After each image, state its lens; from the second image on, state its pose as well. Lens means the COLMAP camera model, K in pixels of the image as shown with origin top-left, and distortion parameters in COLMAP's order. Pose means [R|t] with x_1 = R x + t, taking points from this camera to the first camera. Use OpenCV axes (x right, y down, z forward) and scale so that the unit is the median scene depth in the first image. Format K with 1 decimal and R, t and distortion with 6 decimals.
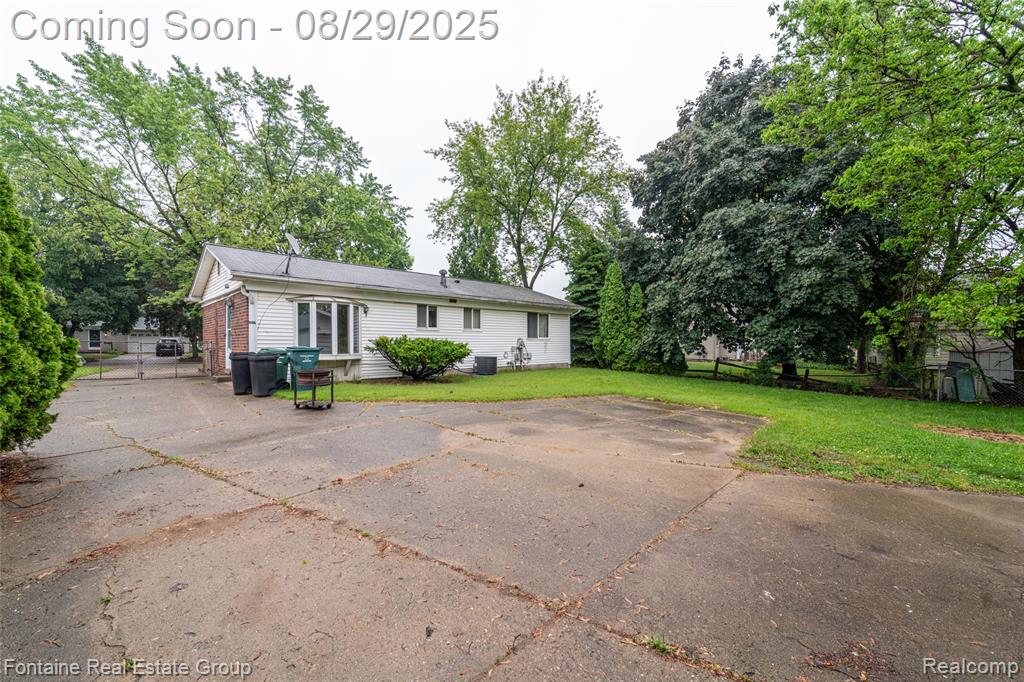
lens RADIAL K [[411.4, 0, 512.0], [0, 411.4, 341.0], [0, 0, 1]] dist [-0.000439, -0.000161]
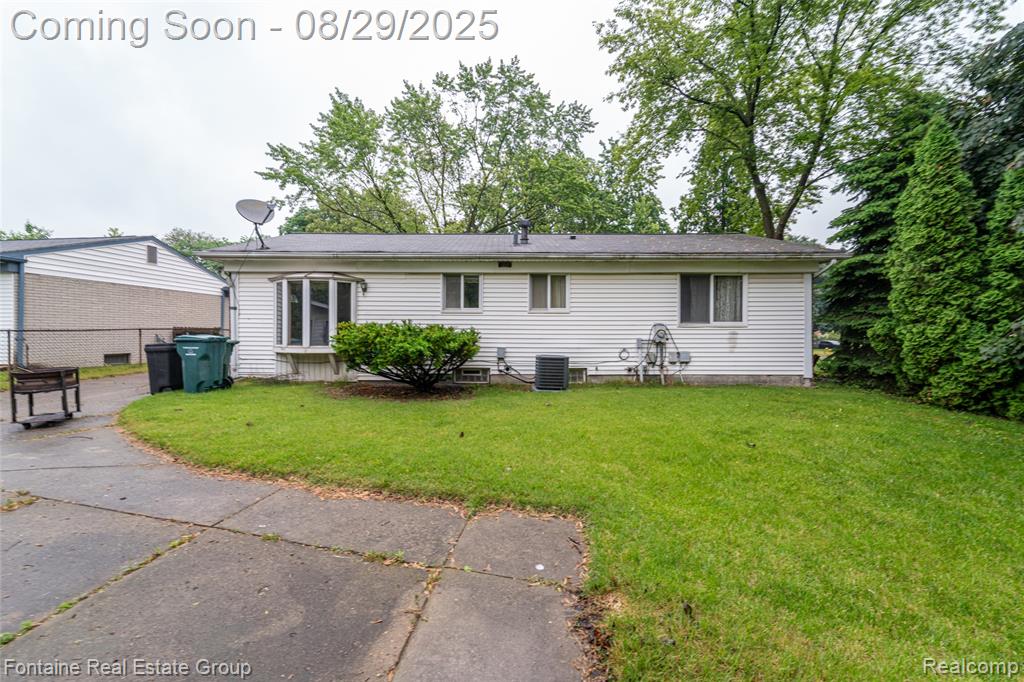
lens RADIAL K [[411.4, 0, 512.0], [0, 411.4, 341.0], [0, 0, 1]] dist [-0.000439, -0.000161]
pose [[0.716590, 0.015594, -0.697321, 0.267690], [-0.000068, 0.999752, 0.022287, 0.003615], [0.697495, -0.015923, 0.716413, 0.507302]]
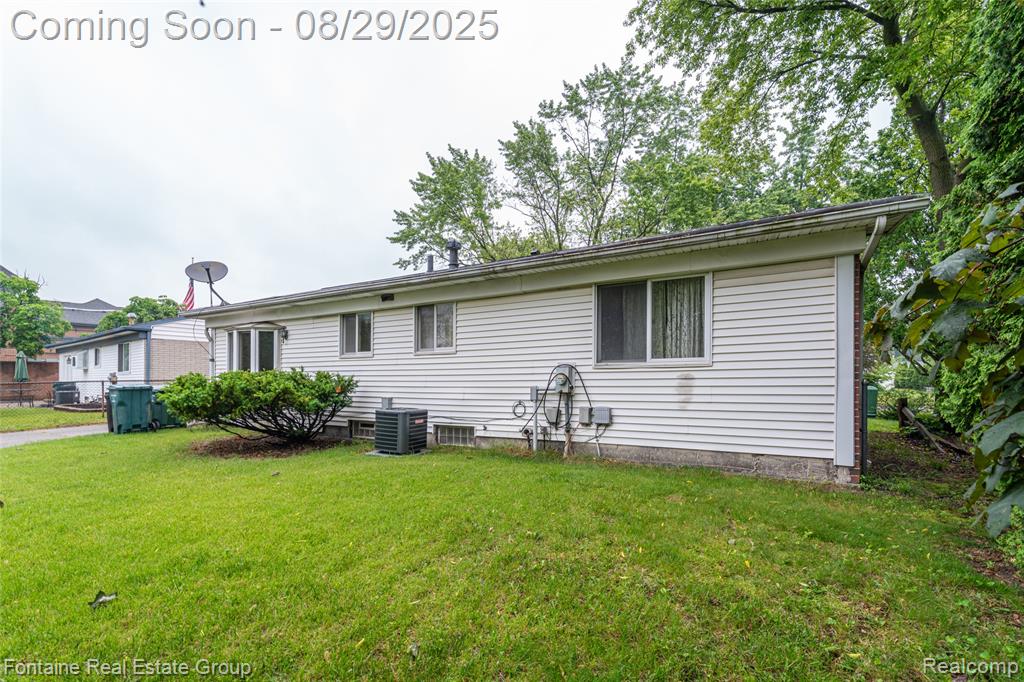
lens RADIAL K [[426.4, 0, 513.3], [0, 426.4, 377.8], [0, 0, 1]] dist [0.003249, 0.000252]
pose [[0.306894, -0.006683, -0.951720, 0.371411], [0.009760, 0.999945, -0.003874, 0.005860], [0.951694, -0.008100, 0.306942, 0.887538]]
